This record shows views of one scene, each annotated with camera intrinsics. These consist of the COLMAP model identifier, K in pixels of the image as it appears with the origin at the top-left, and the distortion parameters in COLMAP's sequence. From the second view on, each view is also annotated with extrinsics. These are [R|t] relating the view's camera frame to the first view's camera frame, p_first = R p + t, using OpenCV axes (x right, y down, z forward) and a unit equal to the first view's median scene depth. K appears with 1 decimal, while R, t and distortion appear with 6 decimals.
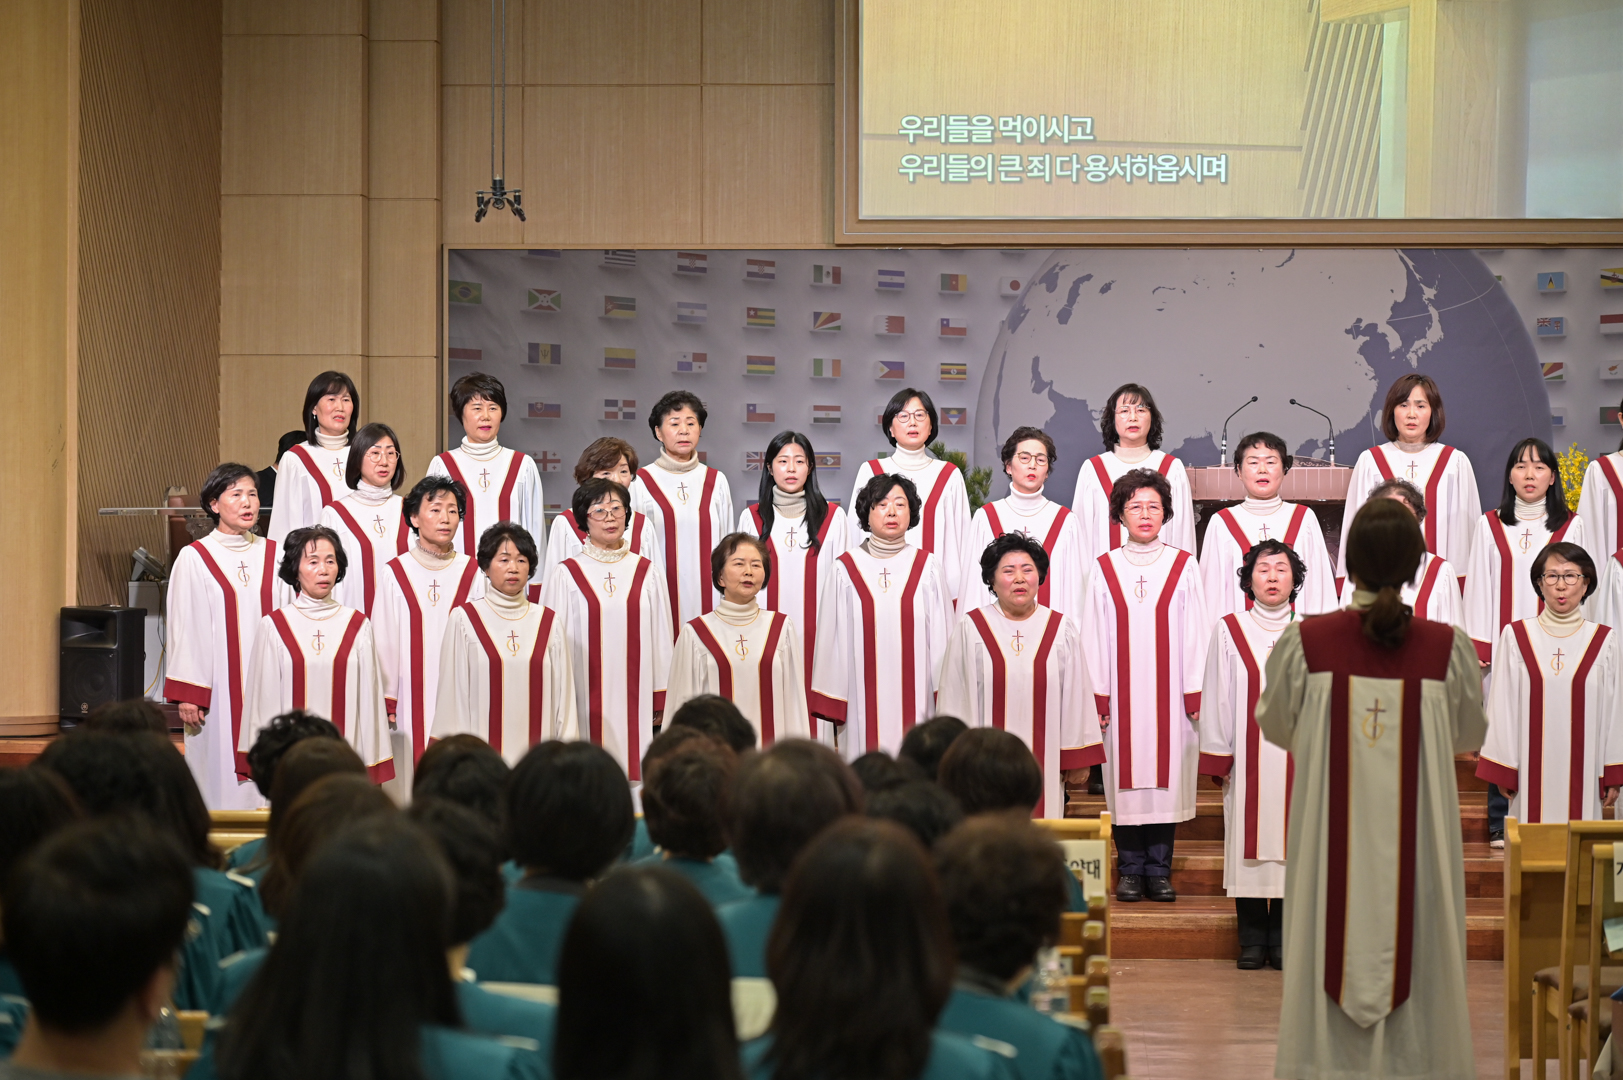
lens RADIAL K [[4805.8, 0, 810.3], [0, 4805.8, 540.1], [0, 0, 1]] dist [-0.019936, 0.076737]
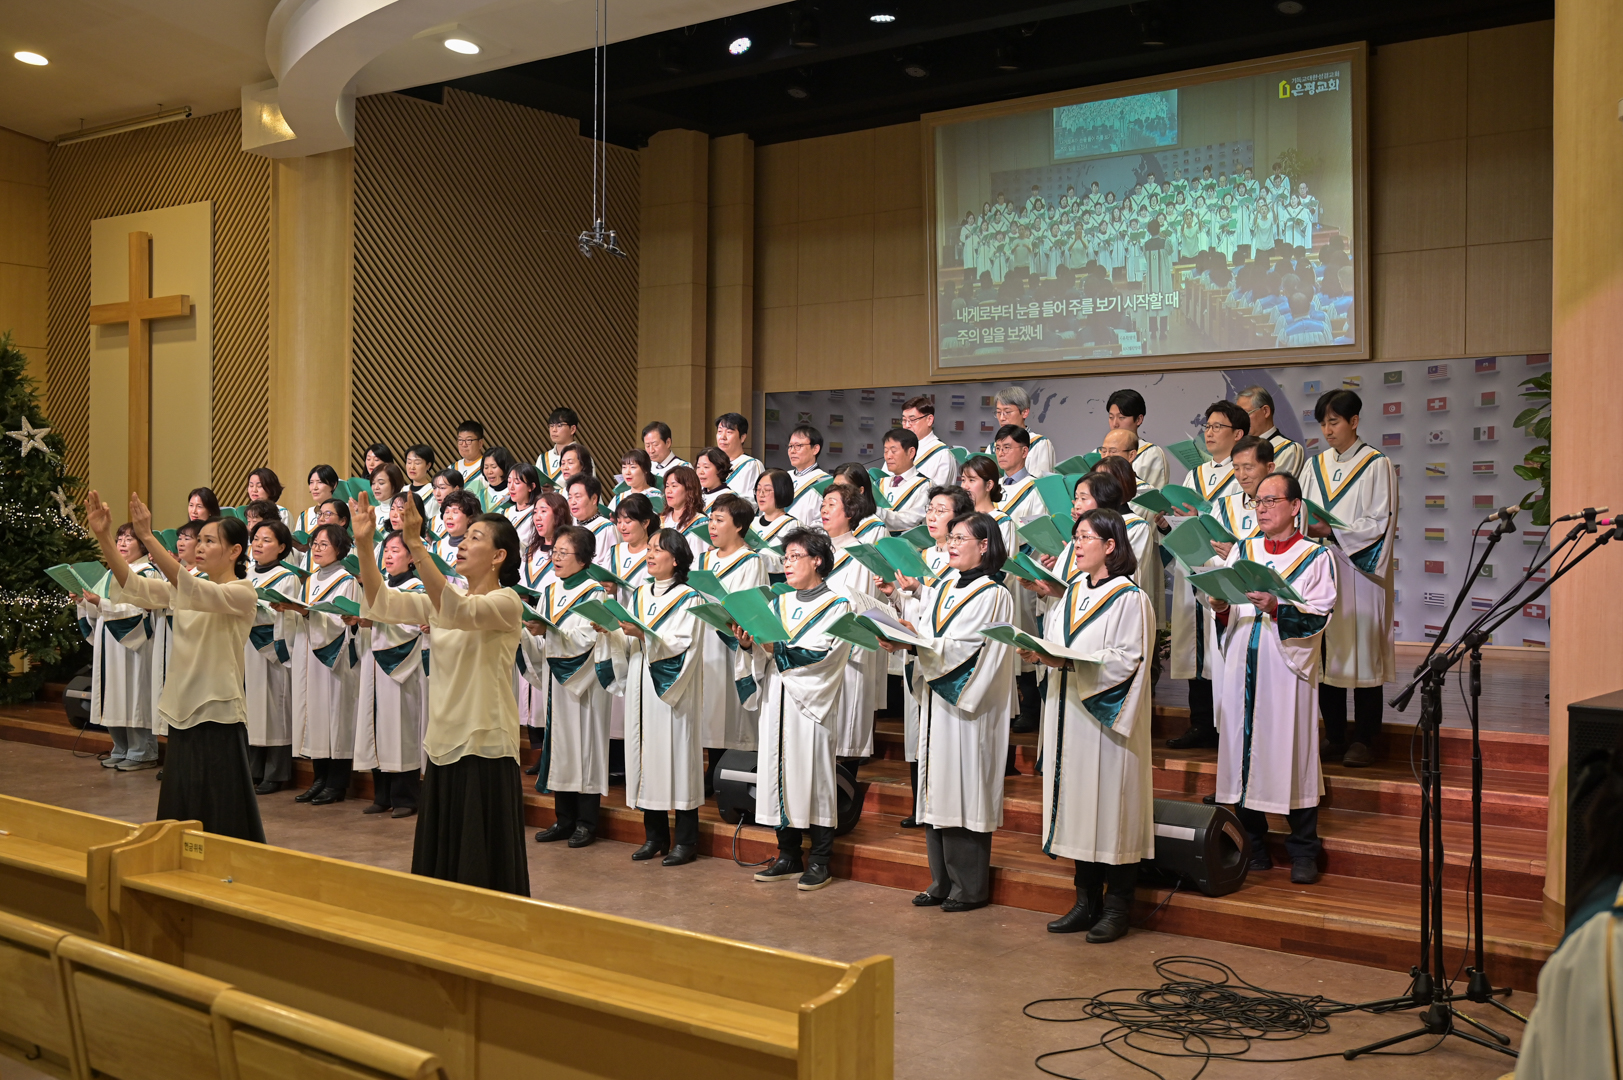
lens RADIAL K [[1734.4, 0, 813.8], [0, 1734.4, 534.1], [0, 0, 1]] dist [-0.005548, -0.001228]
pose [[0.819076, 0.010049, -0.573597, 0.345225], [-0.017578, 0.999817, -0.007584, 0.001286], [0.573415, 0.016295, 0.819103, 0.443938]]
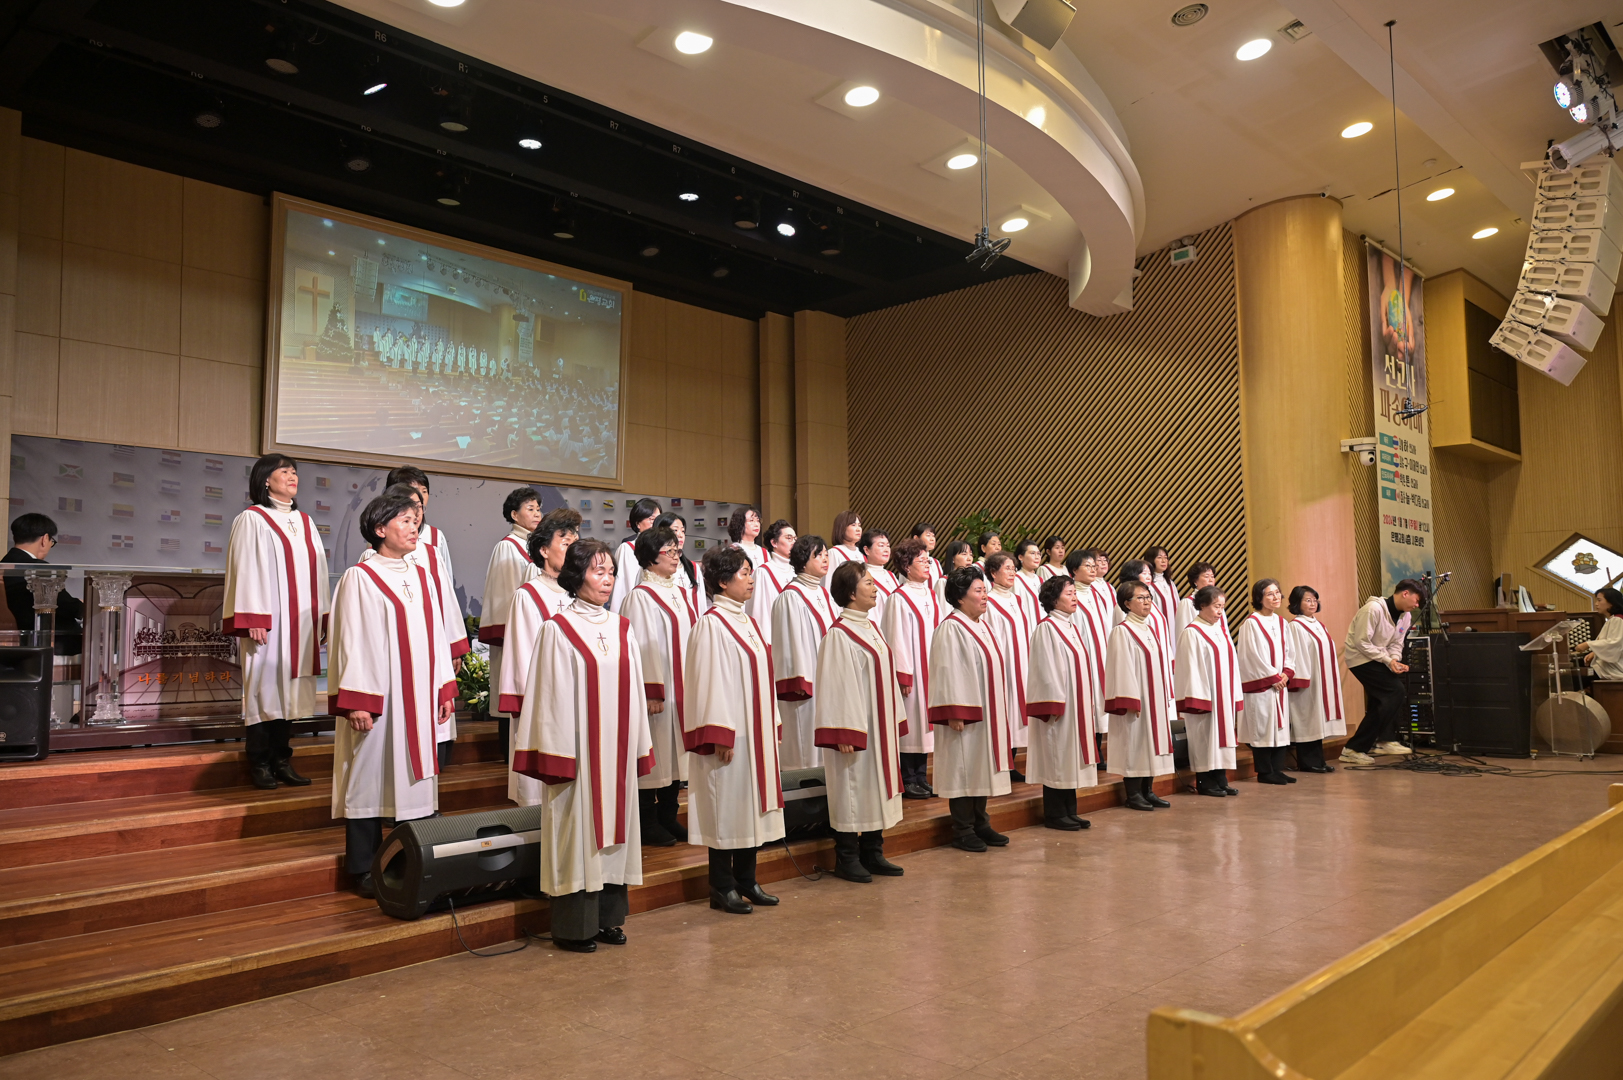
lens RADIAL K [[1198.8, 0, 815.8], [0, 1198.8, 545.9], [0, 0, 1]] dist [0.027181, -0.019805]
pose [[0.648151, 0.046494, 0.760091, -0.201696], [0.029326, 0.995870, -0.085923, 0.017123], [-0.760947, 0.077982, 0.644111, 0.556847]]
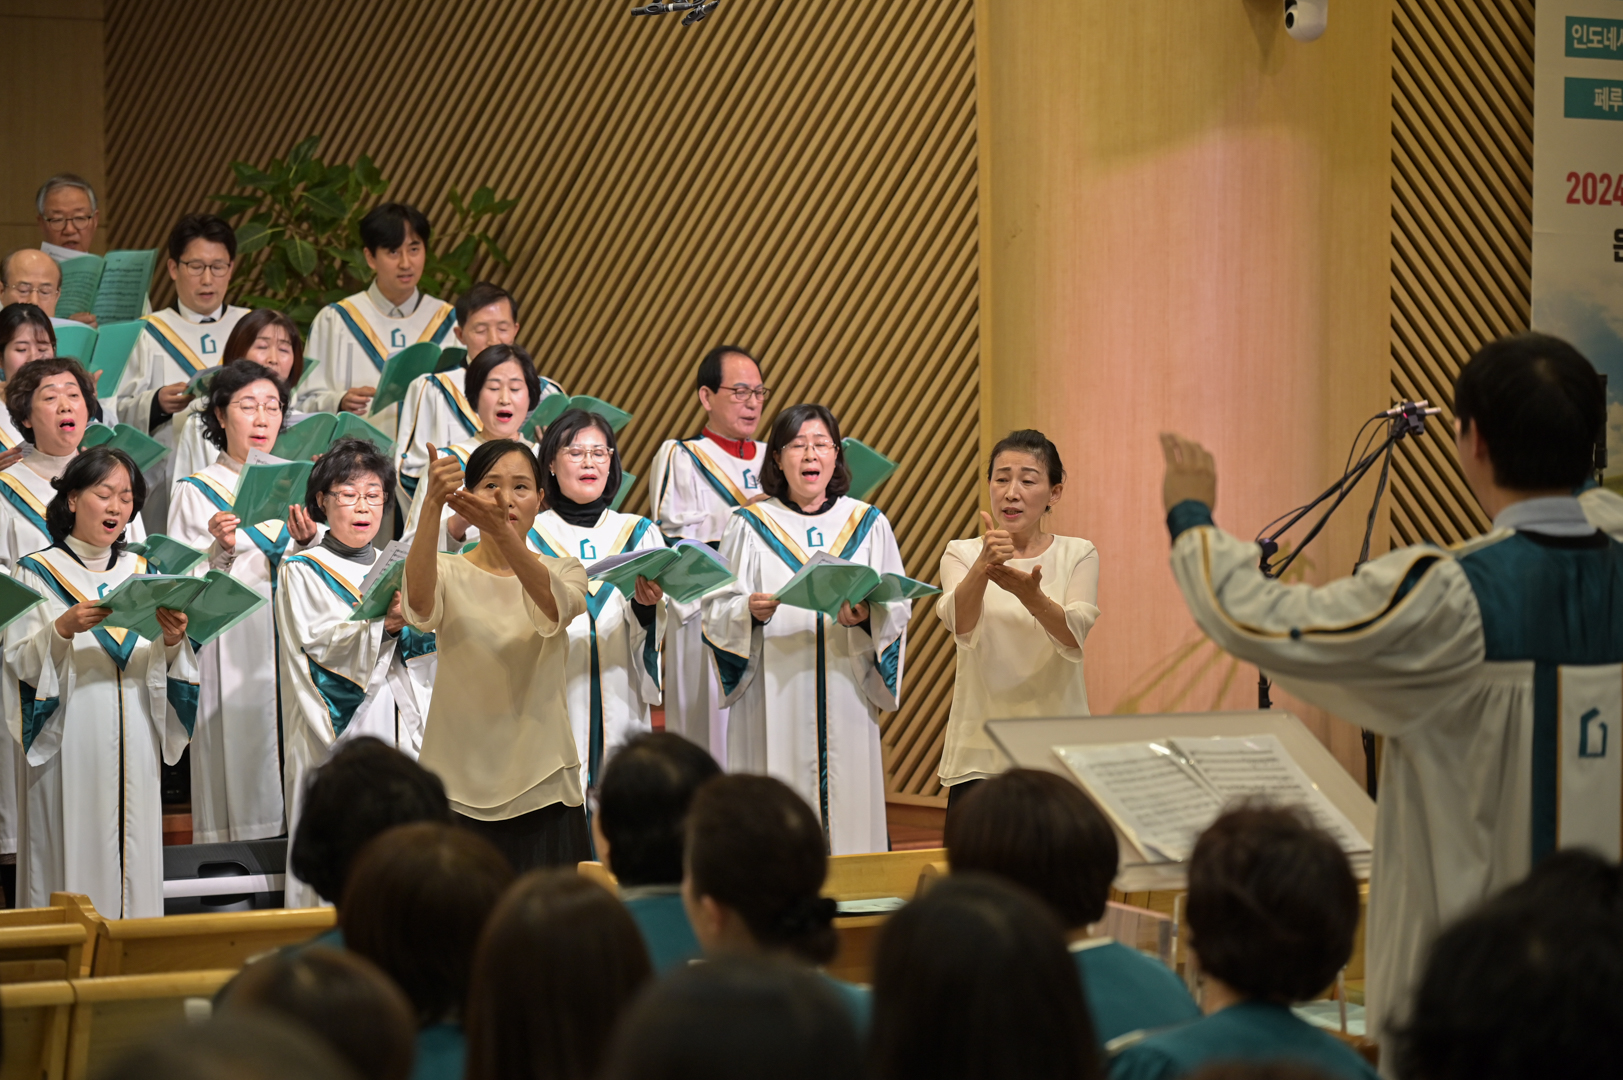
lens RADIAL K [[5635.0, 0, 806.6], [0, 5635.0, 537.6], [0, 0, 1]] dist [-0.036362, 0.987949]
pose [[0.756232, -0.020820, 0.653973, -0.200717], [0.013244, 0.999776, 0.016514, -0.000618], [-0.654170, -0.003827, 0.756338, 0.208240]]
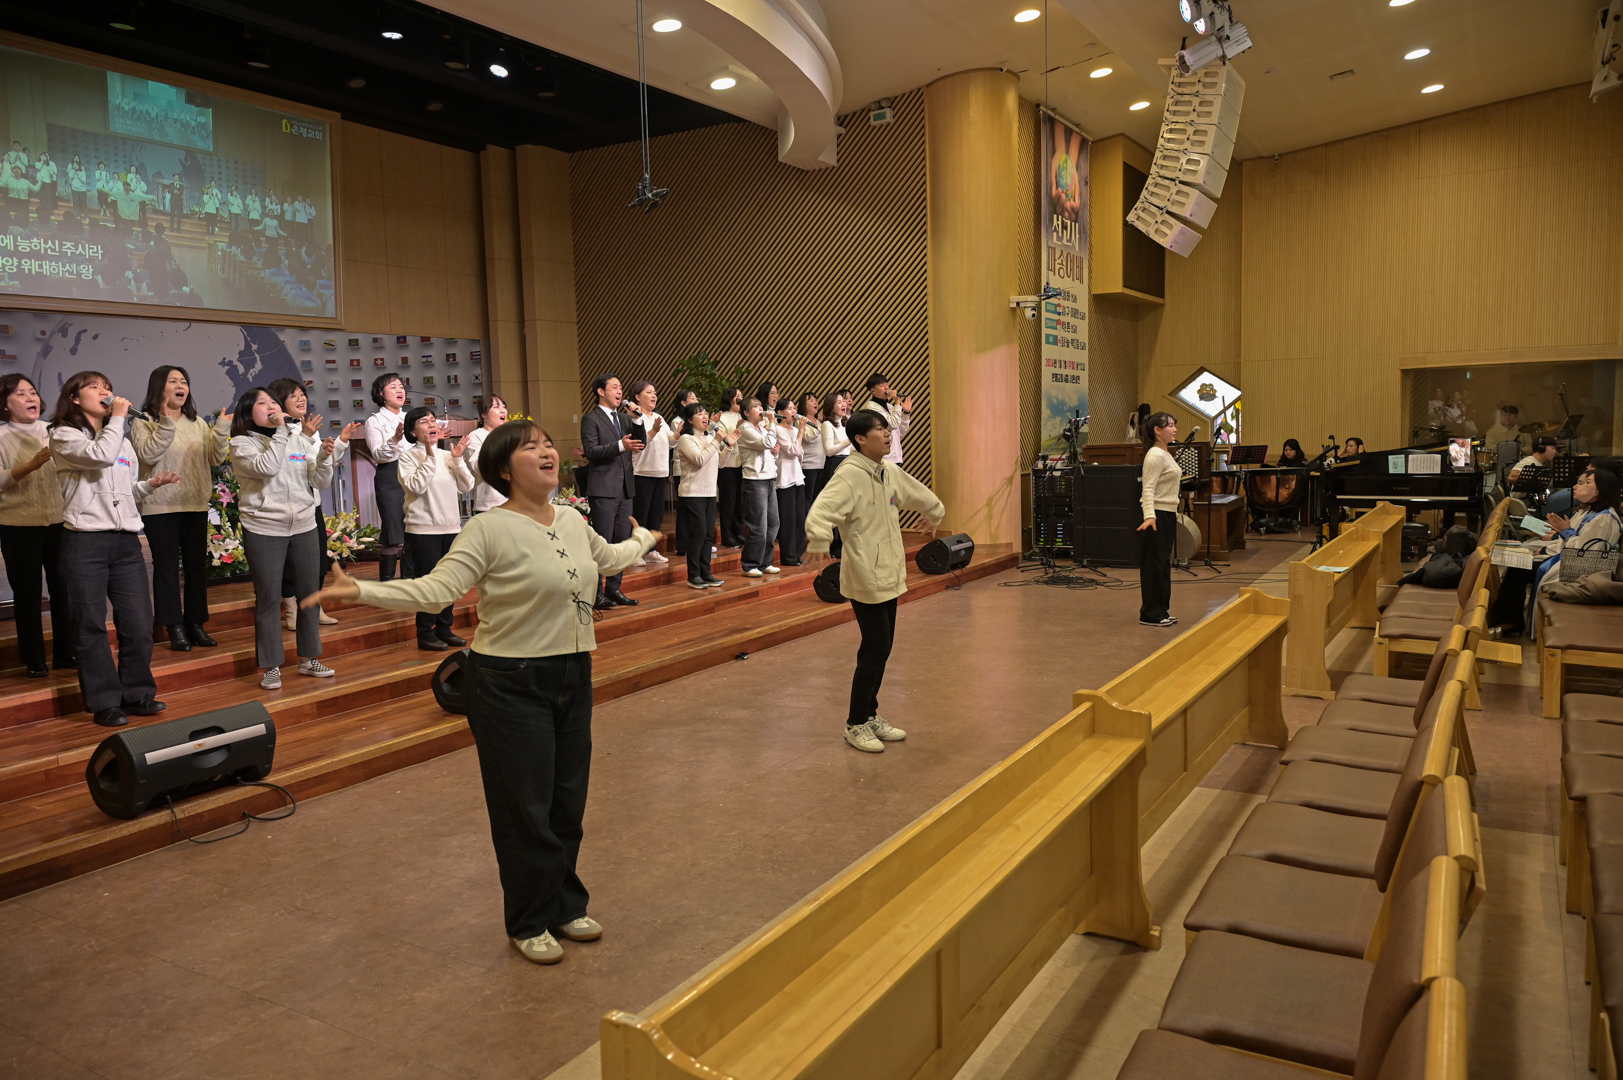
lens RADIAL K [[1136.5, 0, 822.1], [0, 1136.5, 536.2], [0, 0, 1]] dist [0.004091, -0.003907]
pose [[0.469282, -0.101704, 0.877172, -0.207806], [0.042319, 0.994794, 0.092701, -0.003504], [-0.882034, -0.006382, 0.471143, 0.534311]]
